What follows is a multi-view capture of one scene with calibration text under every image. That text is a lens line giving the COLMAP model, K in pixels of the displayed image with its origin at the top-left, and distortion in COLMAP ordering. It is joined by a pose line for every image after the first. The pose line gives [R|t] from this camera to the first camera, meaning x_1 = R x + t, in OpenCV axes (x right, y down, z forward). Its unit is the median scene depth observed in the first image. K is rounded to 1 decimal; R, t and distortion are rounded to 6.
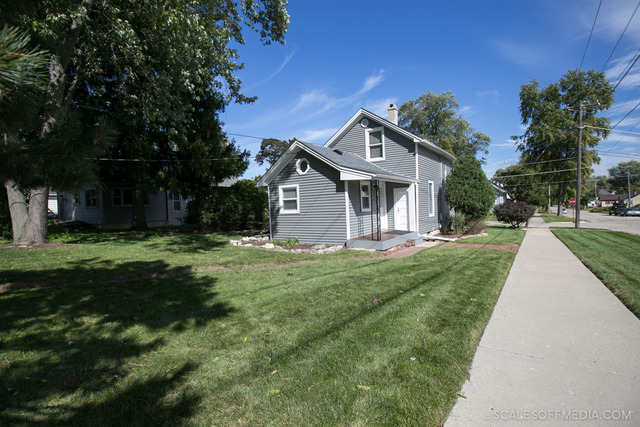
lens RADIAL K [[339.1, 0, 318.5], [0, 339.1, 204.0], [0, 0, 1]] dist [-0.002873, -0.000162]
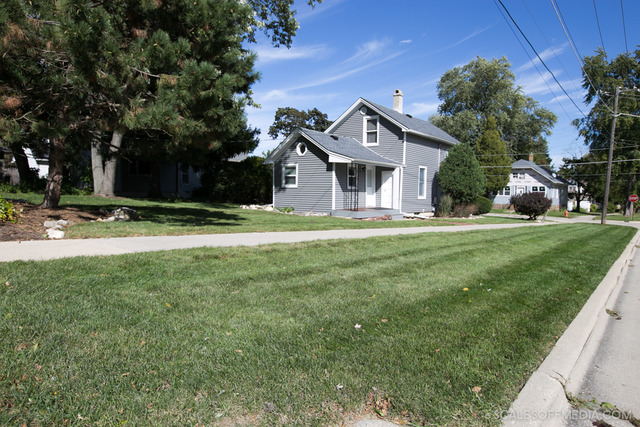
lens RADIAL K [[437.1, 0, 320.0], [0, 437.1, 213.5], [0, 0, 1]] dist [0.003526, -0.000939]
pose [[0.996415, 0.056494, -0.062981, 0.105307], [-0.052783, 0.996855, 0.059103, 0.018988], [0.066122, -0.055567, 0.996263, -0.457752]]
